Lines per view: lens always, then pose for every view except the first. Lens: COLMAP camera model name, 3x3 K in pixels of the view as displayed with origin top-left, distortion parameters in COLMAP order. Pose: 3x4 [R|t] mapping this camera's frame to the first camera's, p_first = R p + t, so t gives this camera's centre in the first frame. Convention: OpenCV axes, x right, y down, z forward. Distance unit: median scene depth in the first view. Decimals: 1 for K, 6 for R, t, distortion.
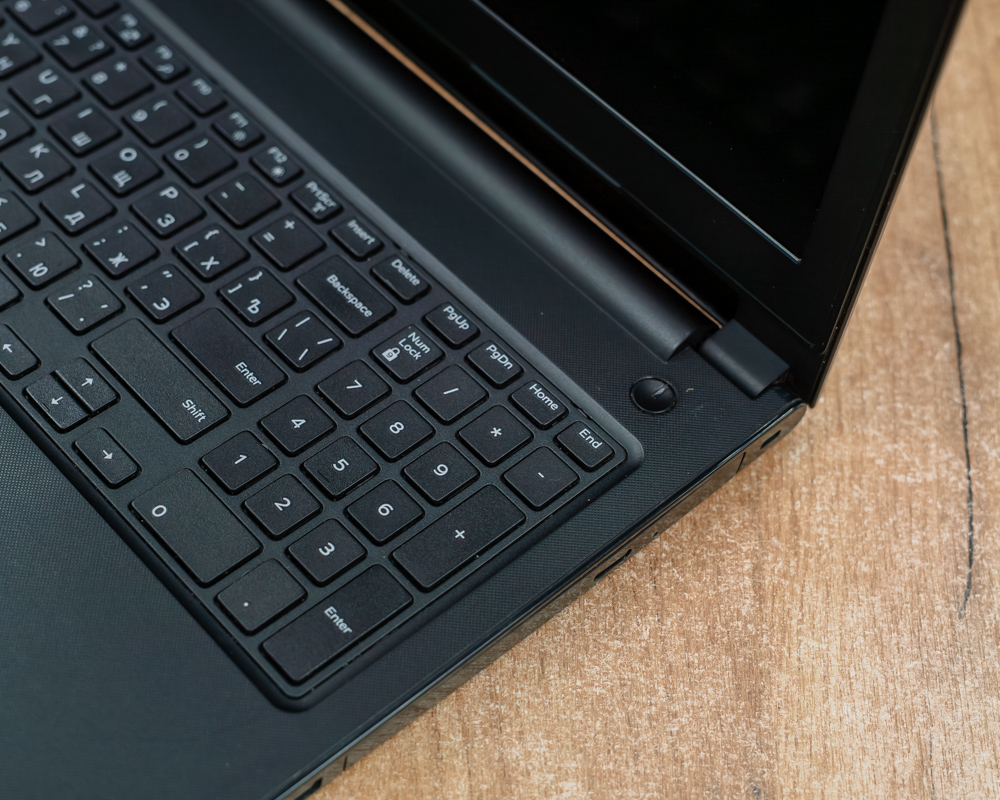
lens RADIAL K [[1753.5, 0, 500.0], [0, 1753.5, 400.0], [0, 0, 1]] dist [-0.024951, -0.040946]
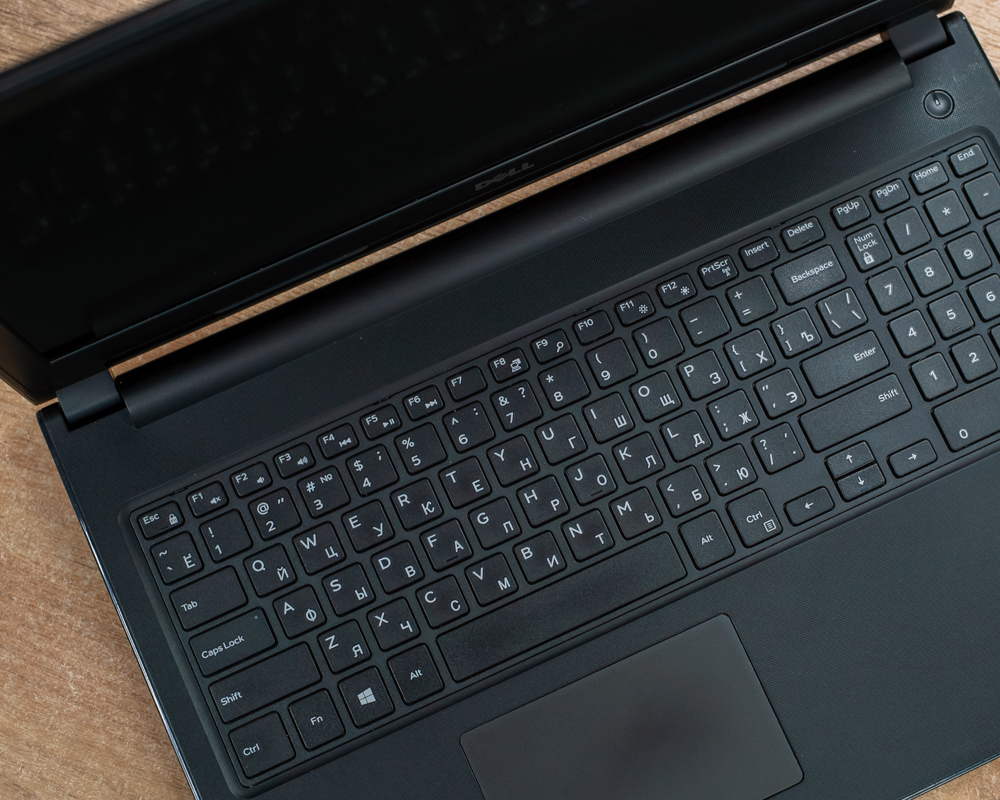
lens RADIAL K [[1753.5, 0, 500.0], [0, 1753.5, 400.0], [0, 0, 1]] dist [-0.024951, -0.040946]
pose [[0.315636, -0.940141, 0.128489, -0.426983], [0.791002, 0.335489, 0.511628, -0.910316], [-0.524109, -0.059853, 0.849546, -0.070350]]
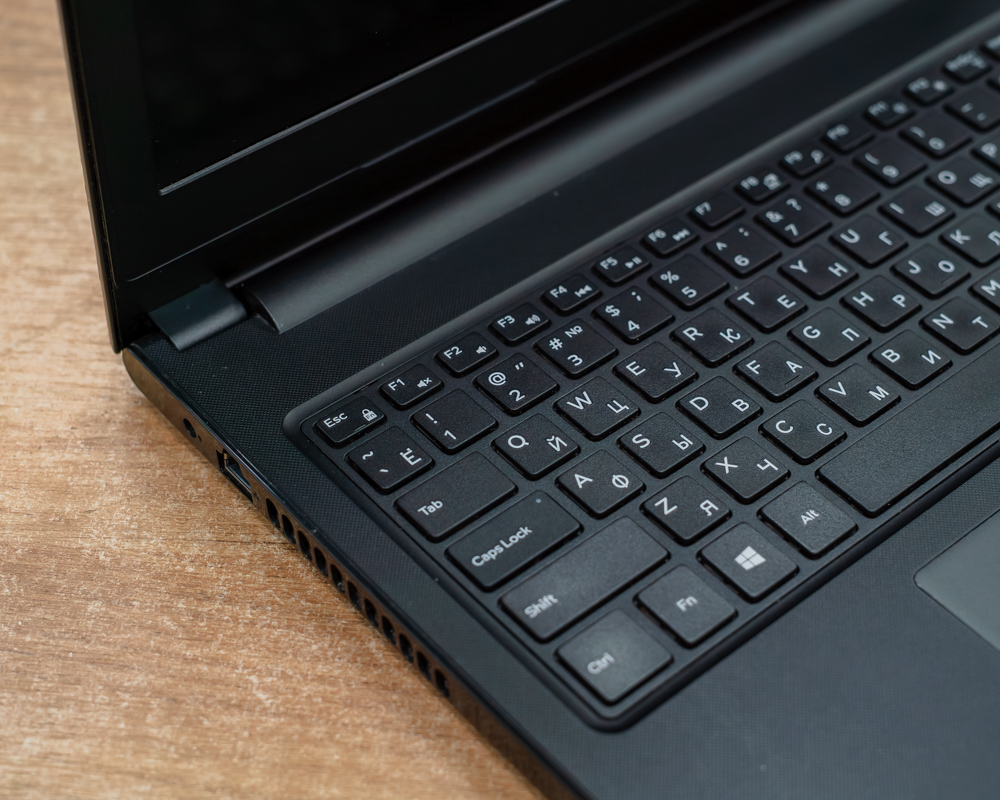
lens RADIAL K [[1825.4, 0, 449.3], [0, 1825.4, 399.8], [0, 0, 1]] dist [-0.053428, -0.050715]
pose [[0.070188, -0.780406, 0.621322, -0.967030], [0.812831, 0.405805, 0.417886, -0.745861], [-0.578256, 0.475699, 0.662820, 0.552441]]
